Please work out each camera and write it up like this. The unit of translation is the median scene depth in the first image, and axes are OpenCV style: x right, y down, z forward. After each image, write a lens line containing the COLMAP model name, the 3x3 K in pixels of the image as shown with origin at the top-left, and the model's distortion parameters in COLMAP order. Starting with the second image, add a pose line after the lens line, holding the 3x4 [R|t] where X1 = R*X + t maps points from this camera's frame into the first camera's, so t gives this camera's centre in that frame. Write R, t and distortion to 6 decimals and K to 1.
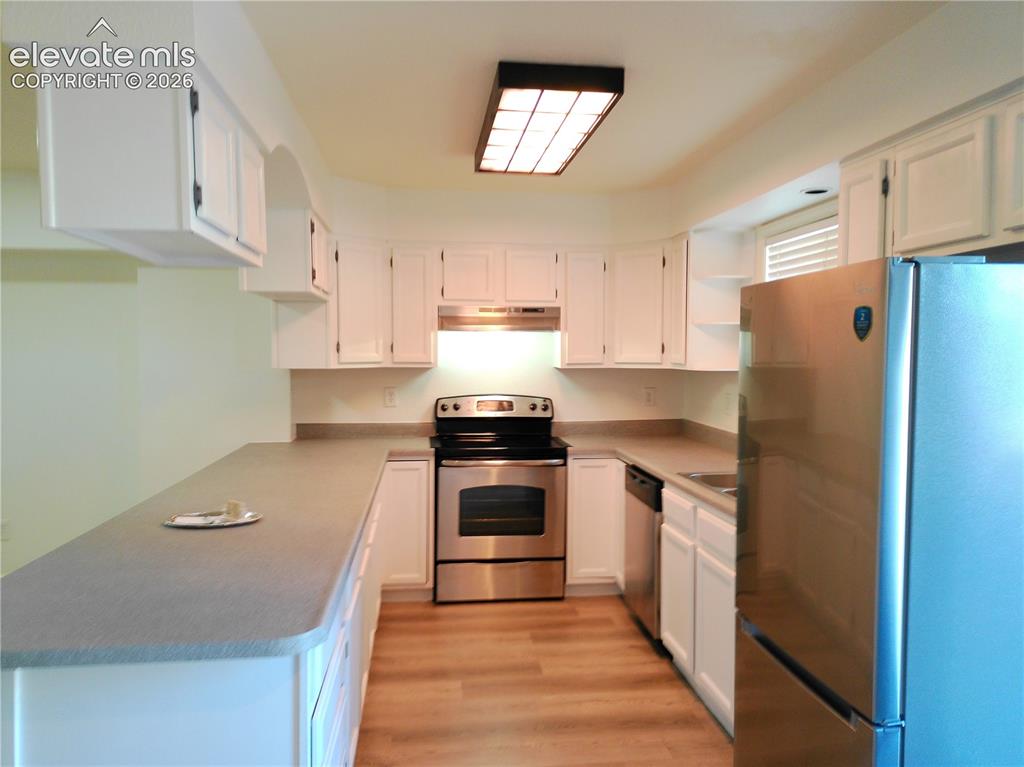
lens RADIAL K [[773.1, 0, 523.5], [0, 773.1, 398.5], [0, 0, 1]] dist [0.102689, -0.142521]
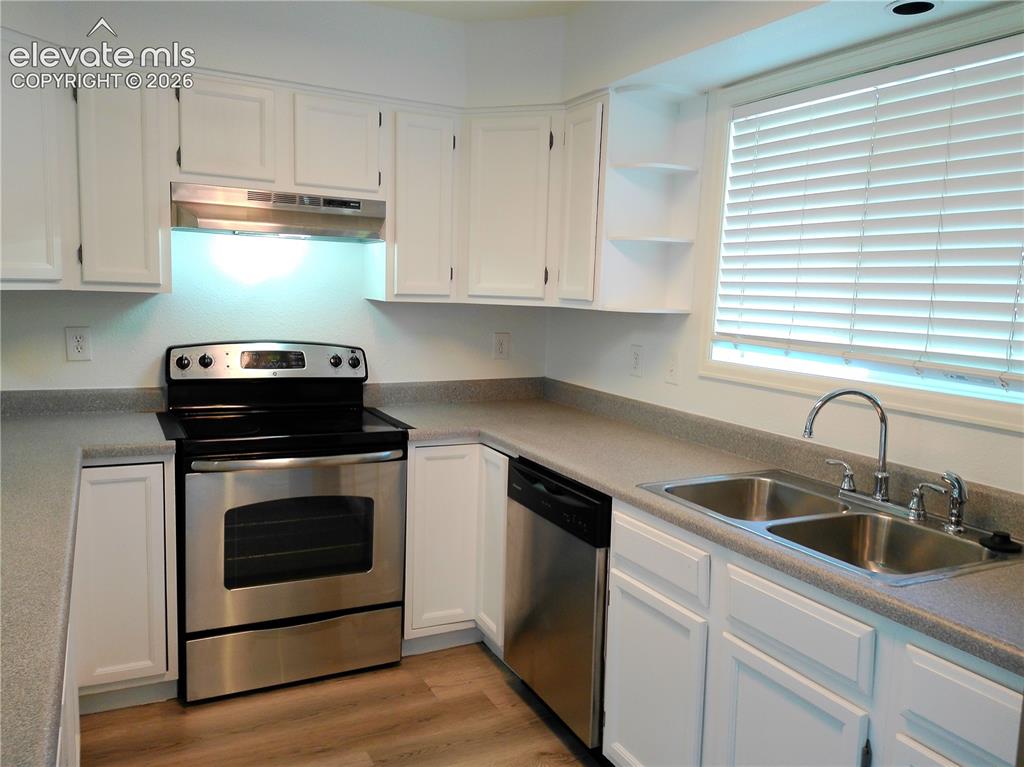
lens RADIAL K [[770.6, 0, 506.9], [0, 770.6, 403.0], [0, 0, 1]] dist [0.080226, -0.105856]
pose [[0.939640, -0.019808, 0.341592, -0.079208], [-0.012199, 0.995749, 0.091299, -0.016016], [-0.341948, -0.089955, 0.935403, 0.384667]]
